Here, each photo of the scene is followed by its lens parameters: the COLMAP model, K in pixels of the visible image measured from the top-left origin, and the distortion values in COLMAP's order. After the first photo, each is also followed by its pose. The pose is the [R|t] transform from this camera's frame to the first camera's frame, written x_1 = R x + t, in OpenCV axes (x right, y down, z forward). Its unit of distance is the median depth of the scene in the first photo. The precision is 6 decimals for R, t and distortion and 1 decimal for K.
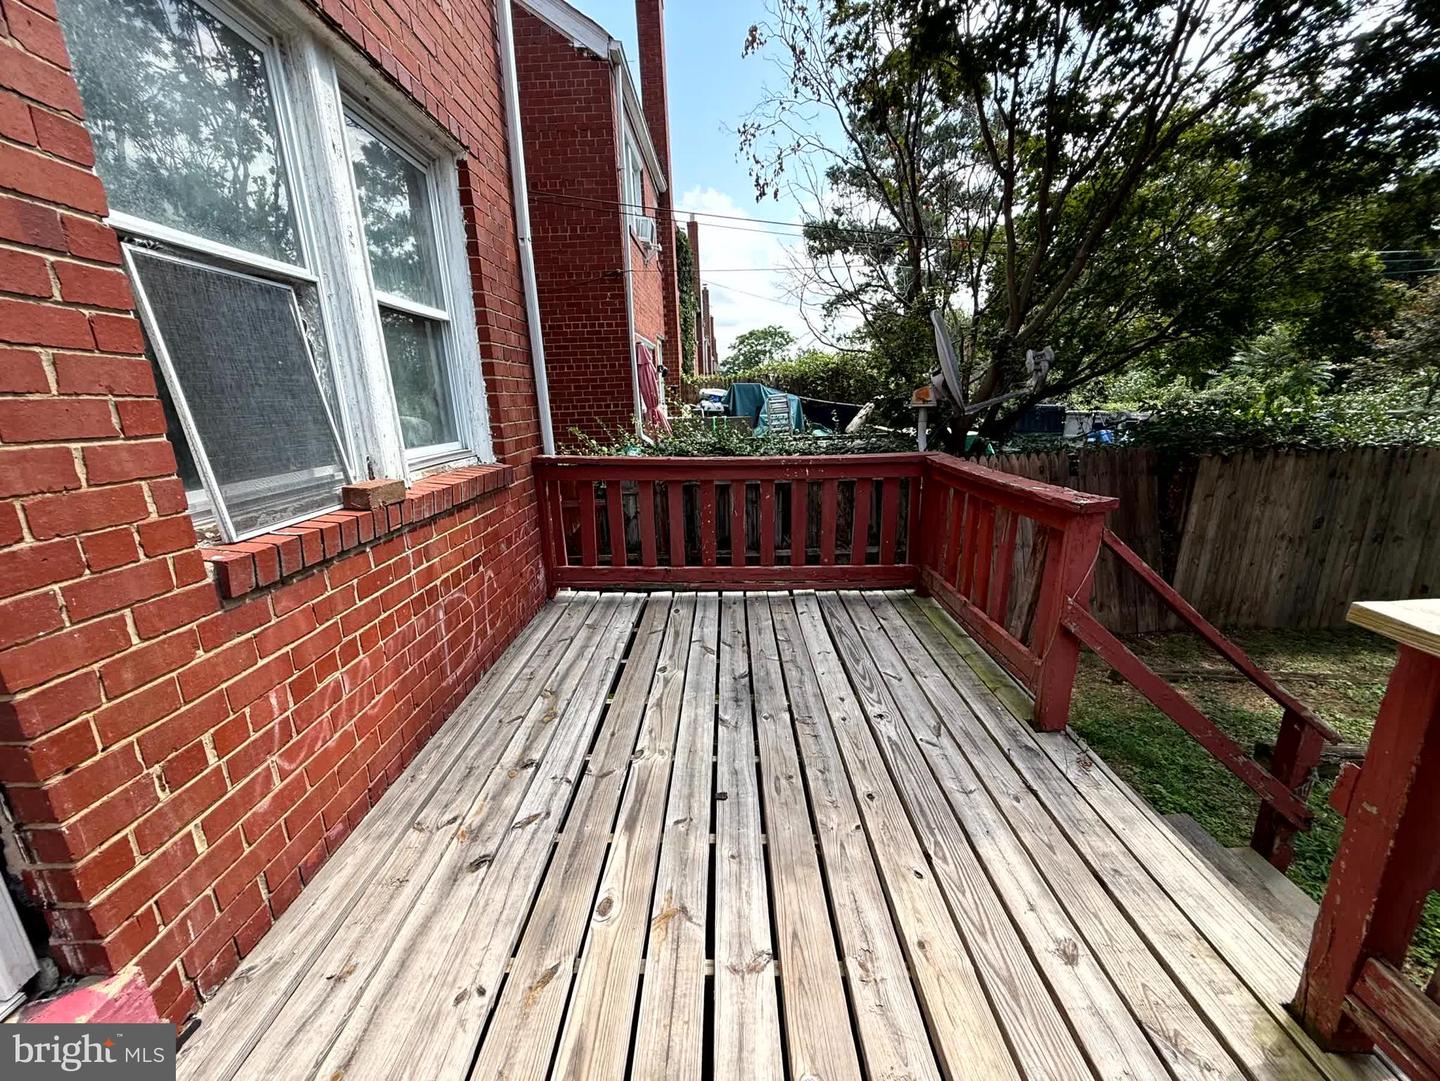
lens RADIAL K [[572.0, 0, 719.1], [0, 572.0, 540.7], [0, 0, 1]] dist [-0.001473, 0.000424]
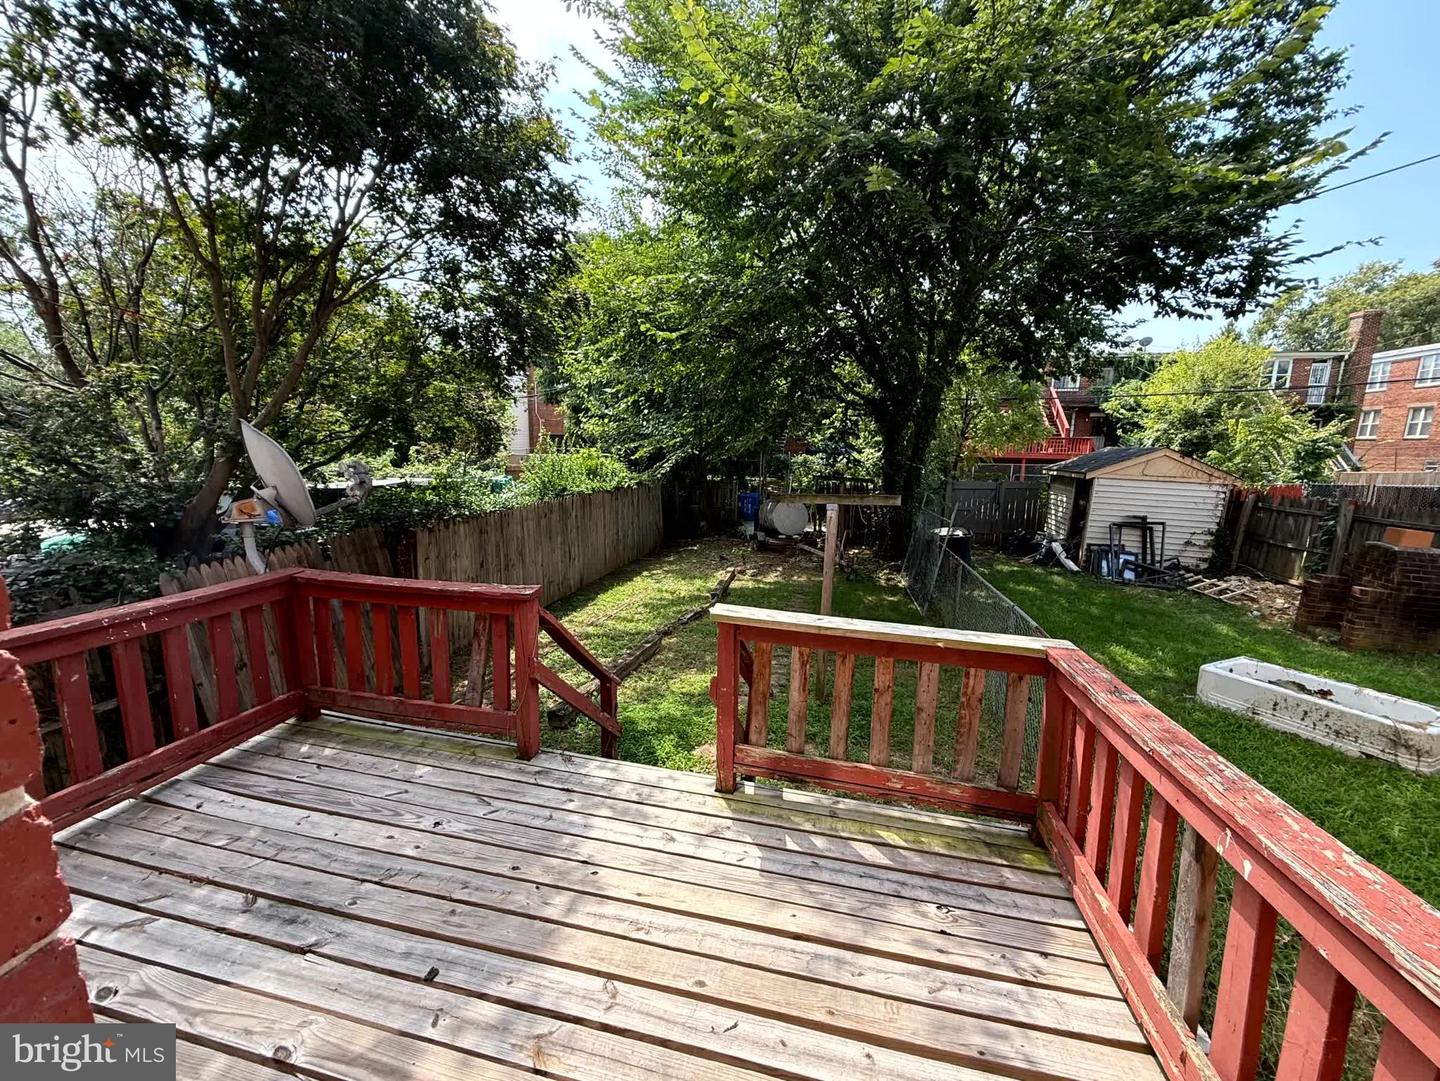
lens RADIAL K [[572.0, 0, 719.1], [0, 572.0, 540.7], [0, 0, 1]] dist [-0.001473, 0.000424]
pose [[0.205559, -0.131098, 0.969824, -0.369282], [0.222292, 0.971339, 0.084187, -0.115389], [-0.953065, 0.198278, 0.228809, 0.094622]]
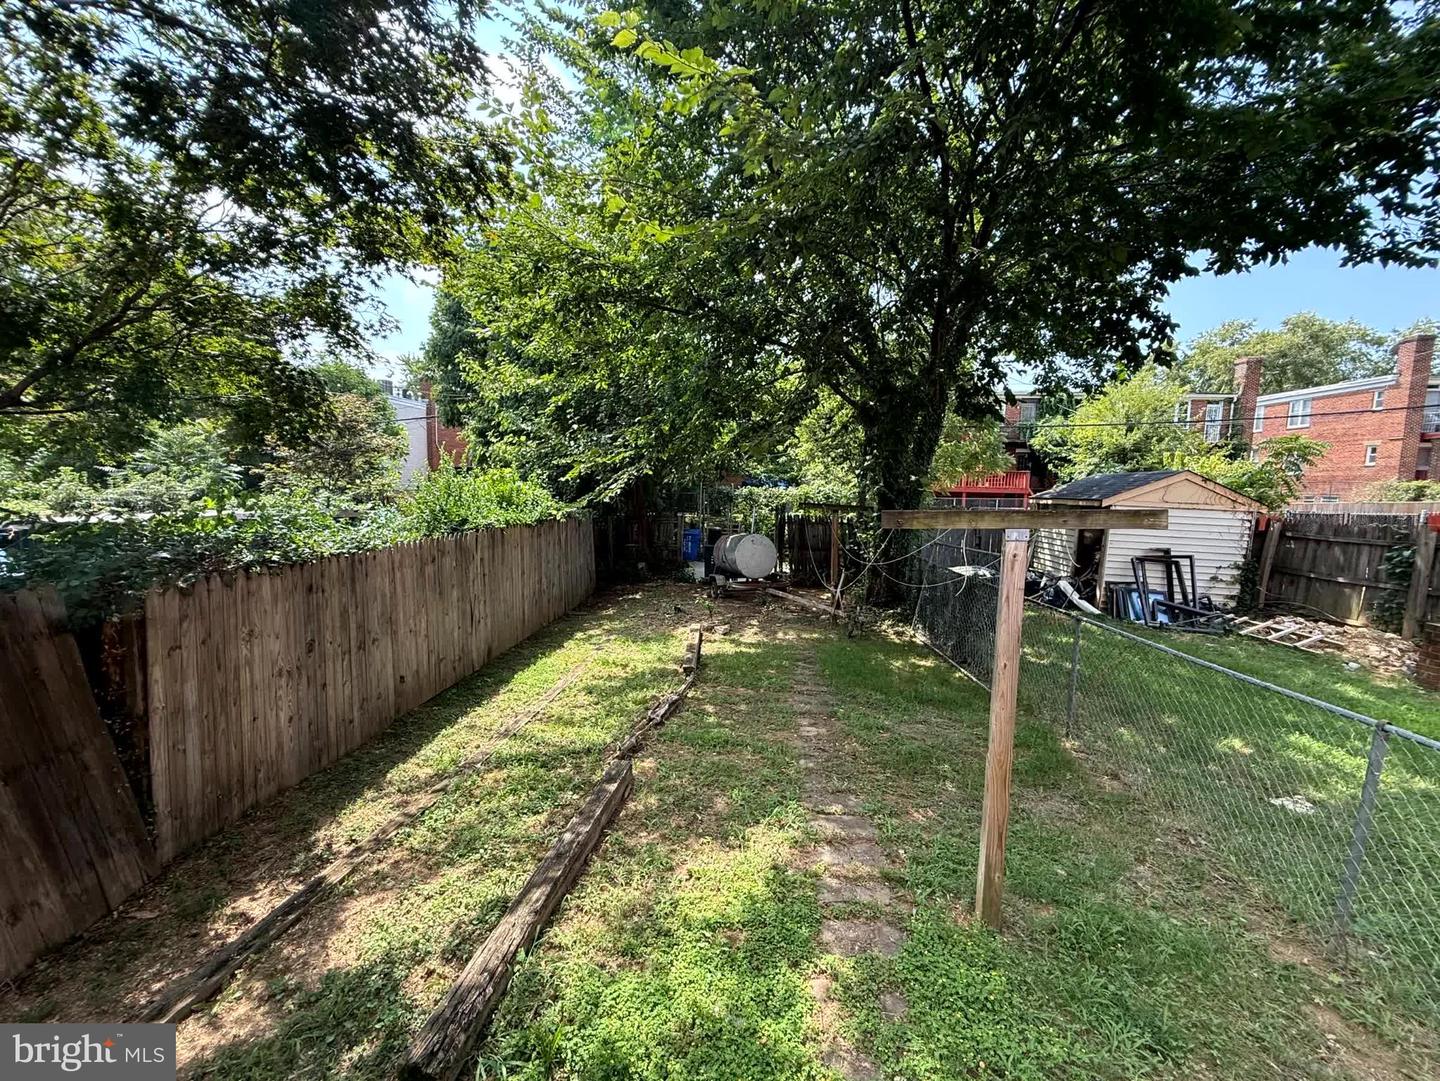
lens RADIAL K [[572.0, 0, 719.1], [0, 572.0, 540.7], [0, 0, 1]] dist [-0.001473, 0.000424]
pose [[0.060489, -0.065588, 0.996012, 0.349014], [0.228883, 0.972163, 0.050117, -0.128114], [-0.971573, 0.224938, 0.073817, 0.443554]]
